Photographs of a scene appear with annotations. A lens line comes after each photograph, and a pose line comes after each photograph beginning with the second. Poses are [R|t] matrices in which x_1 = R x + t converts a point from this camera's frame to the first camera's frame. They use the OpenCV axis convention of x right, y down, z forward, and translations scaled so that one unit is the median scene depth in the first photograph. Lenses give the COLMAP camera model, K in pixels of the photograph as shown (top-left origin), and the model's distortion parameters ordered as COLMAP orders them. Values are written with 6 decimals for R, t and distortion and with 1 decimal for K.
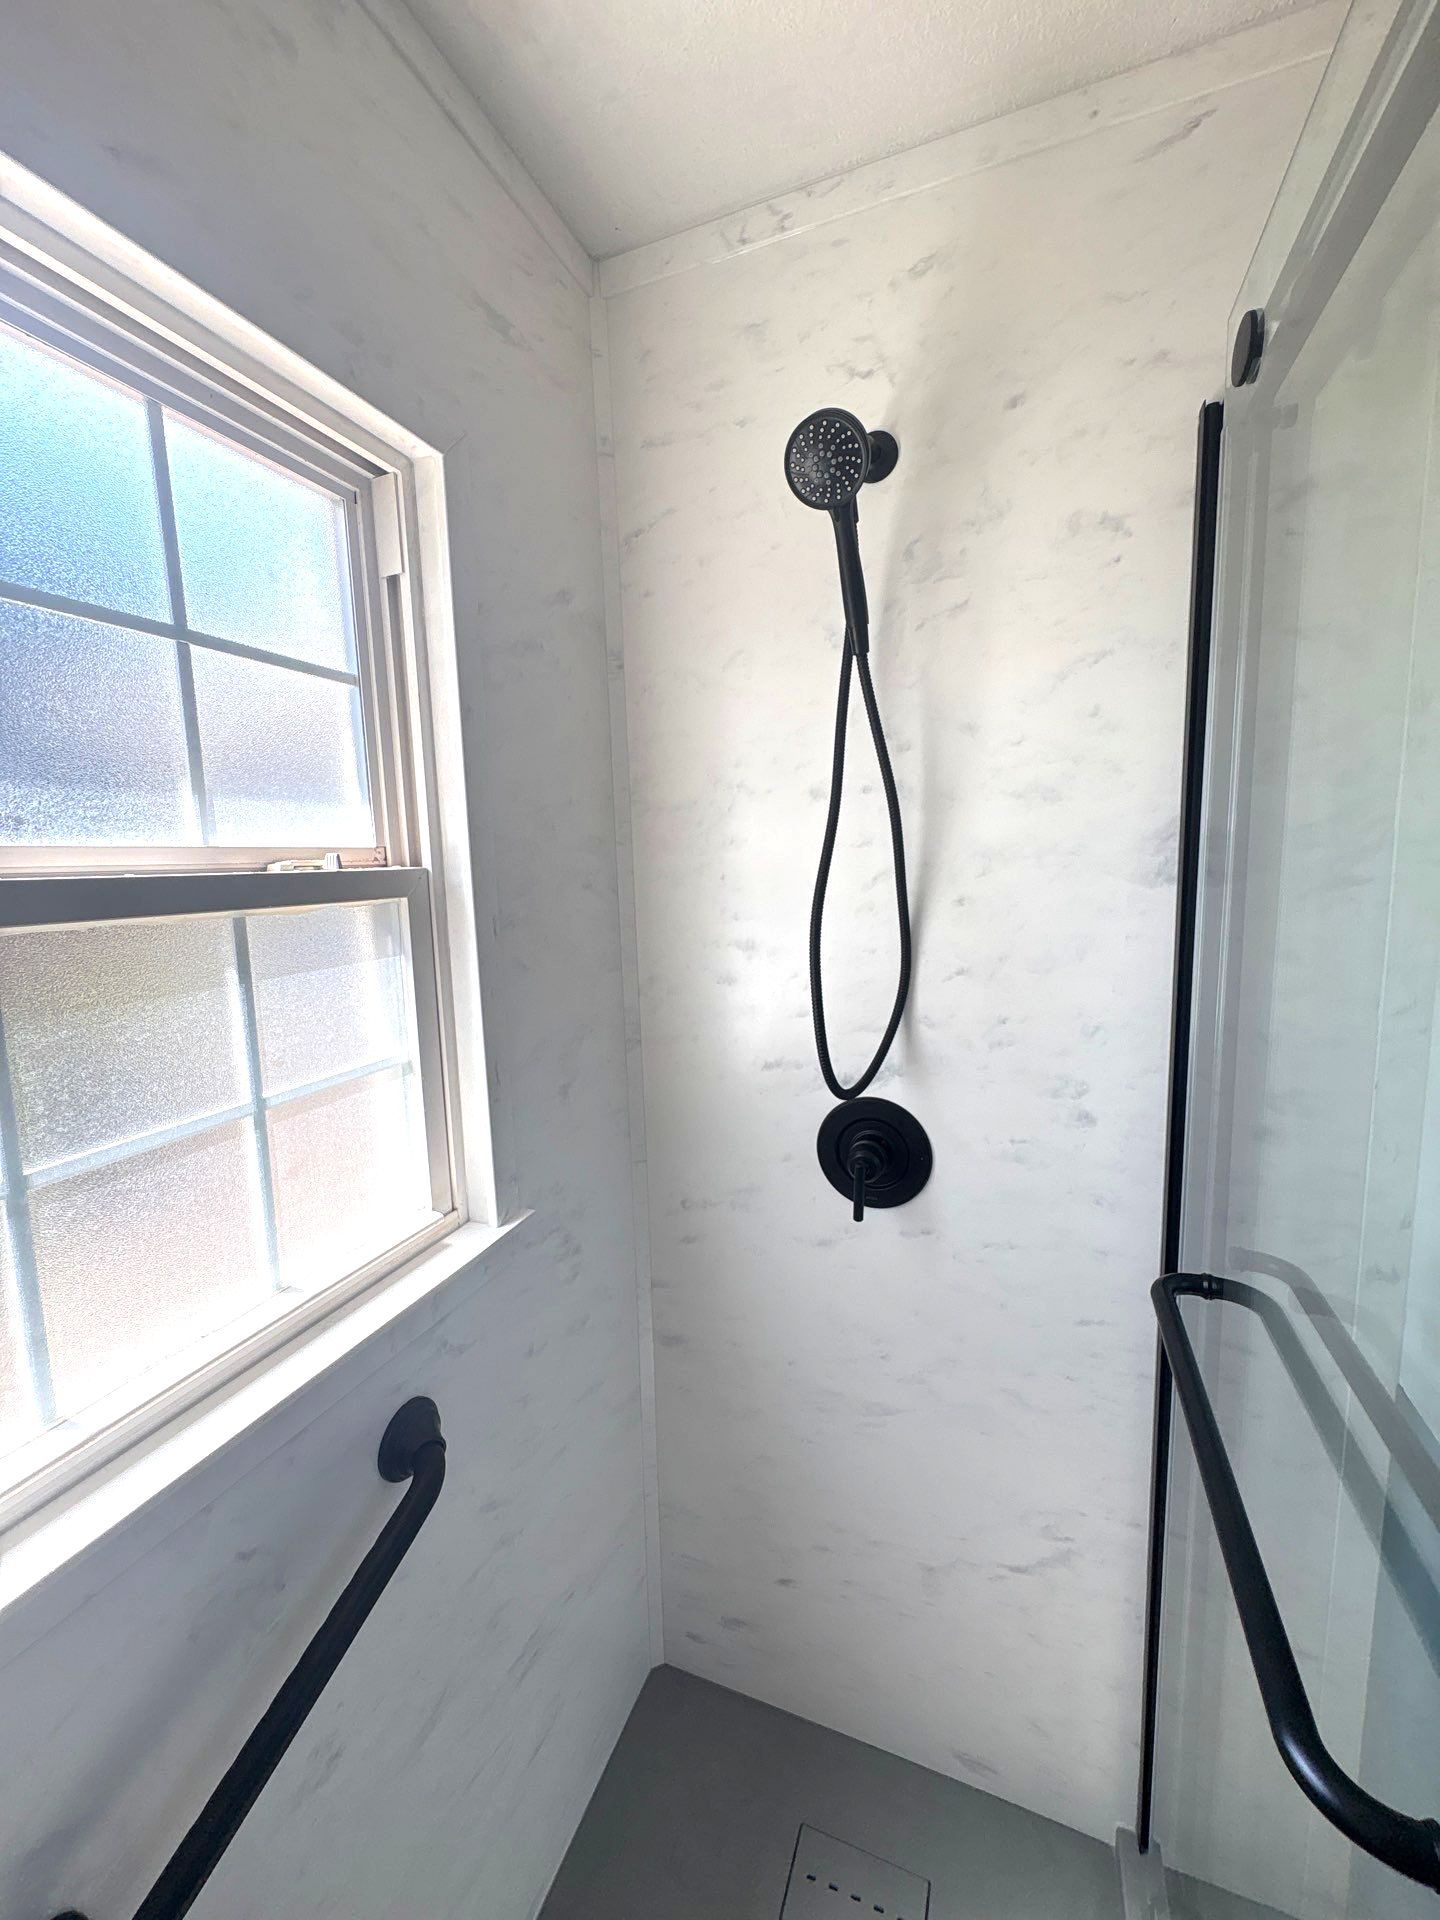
lens RADIAL K [[763.6, 0, 719.0], [0, 763.6, 961.2], [0, 0, 1]] dist [0.002895, -0.000800]
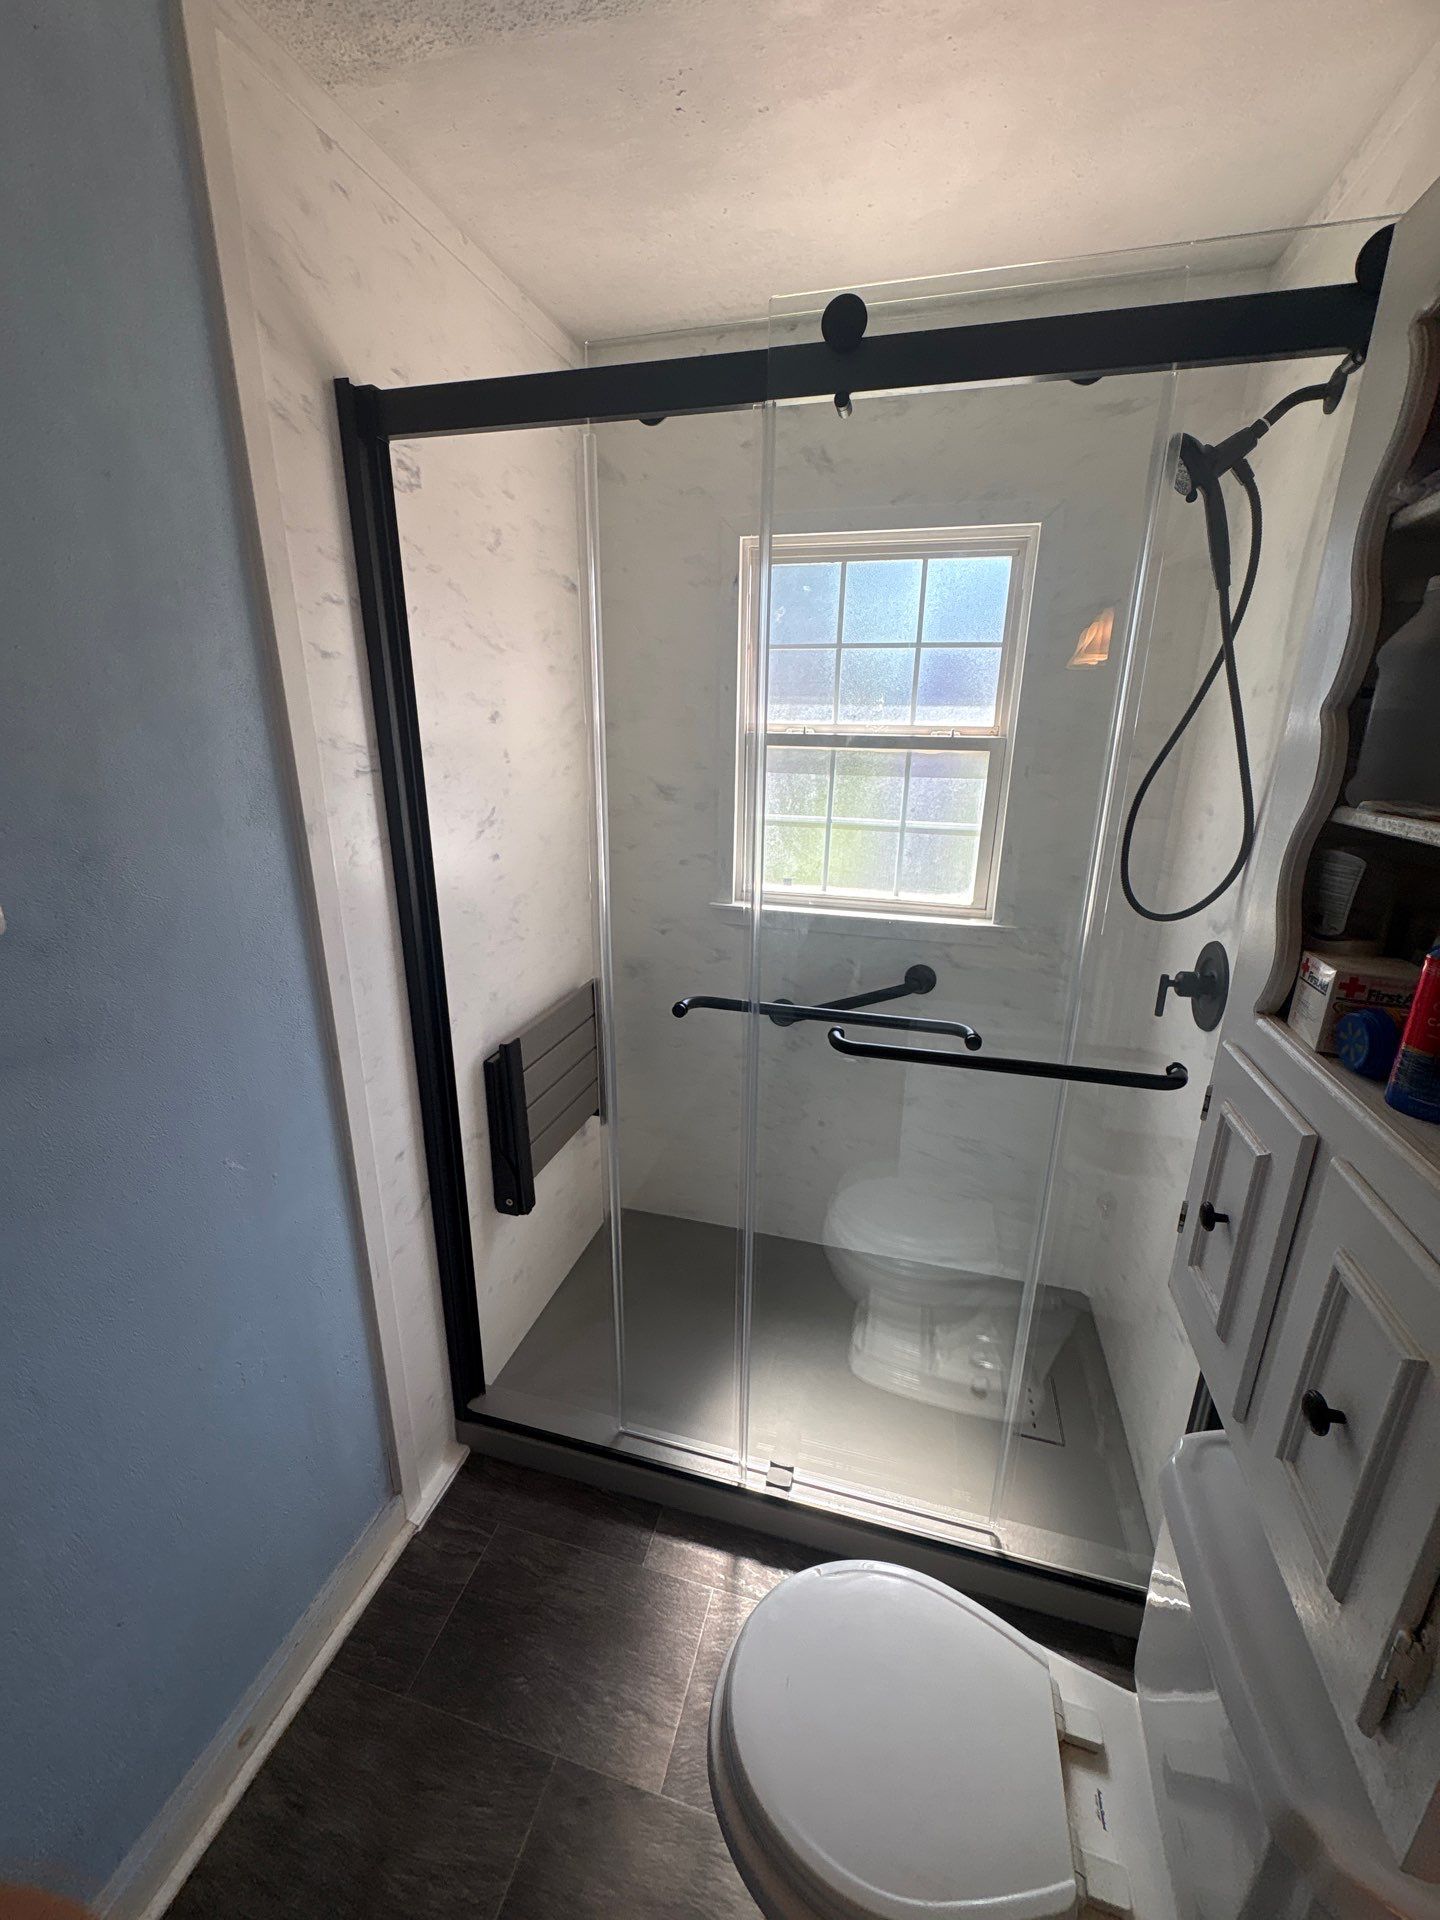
lens RADIAL K [[763.6, 0, 719.7], [0, 763.6, 962.1], [0, 0, 1]] dist [0.002895, -0.000800]
pose [[0.109809, 0.323982, -0.939669, 1.508584], [-0.147909, 0.940186, 0.306875, -0.064710], [0.982886, 0.105288, 0.151160, 0.001005]]
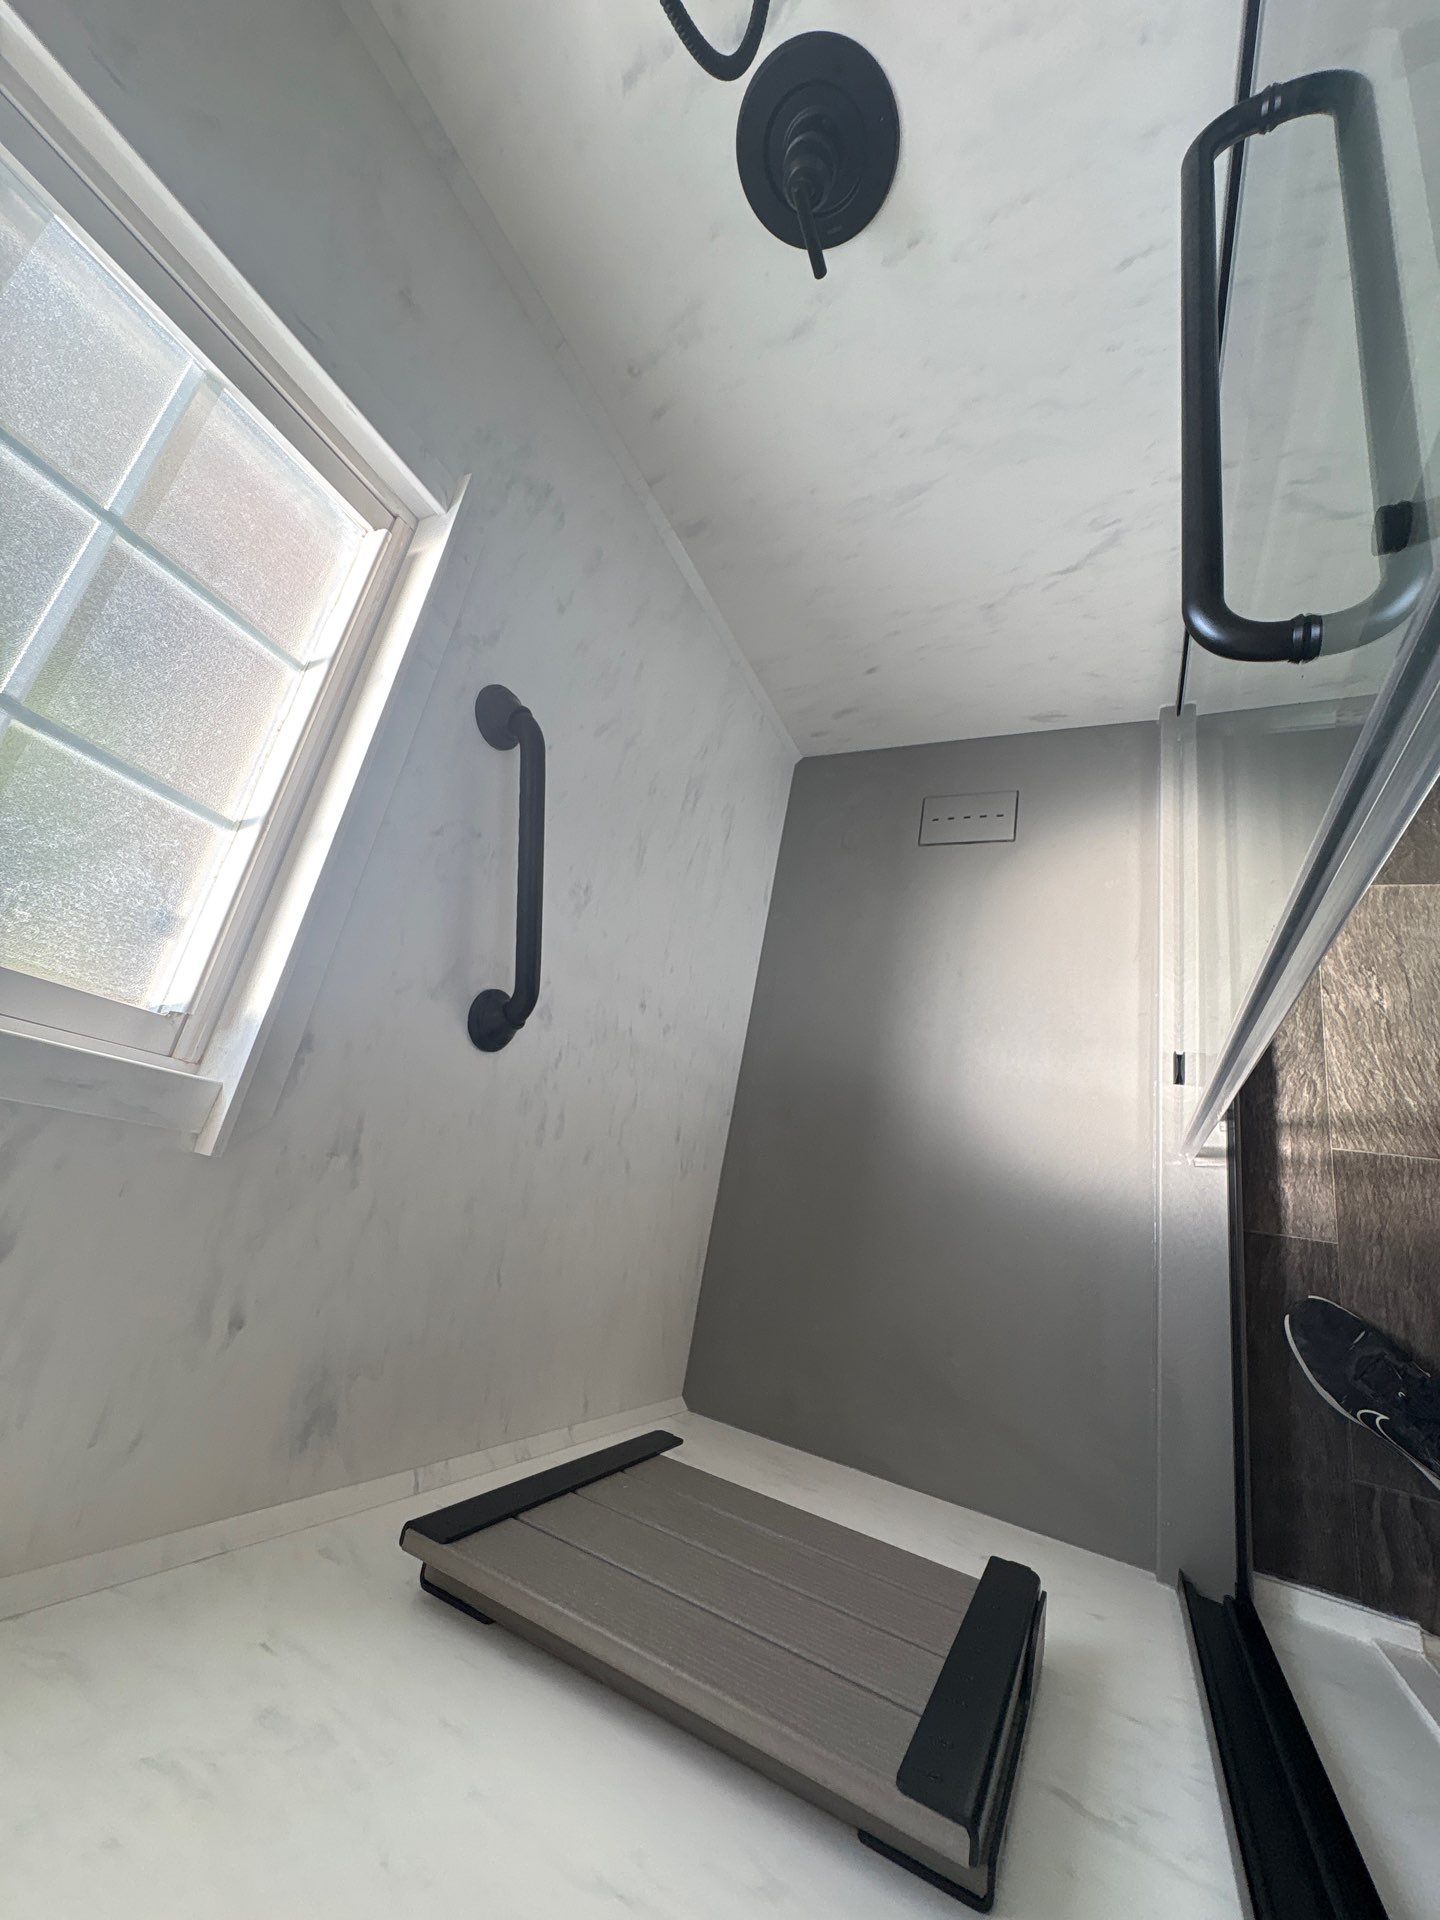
lens RADIAL K [[763.6, 0, 720.9], [0, 763.6, 960.0], [0, 0, 1]] dist [0.002895, -0.000800]
pose [[0.902494, -0.314426, -0.294347, 0.111506], [0.418625, 0.479676, 0.771144, 0.031505], [-0.101276, -0.819175, 0.564532, -0.004658]]
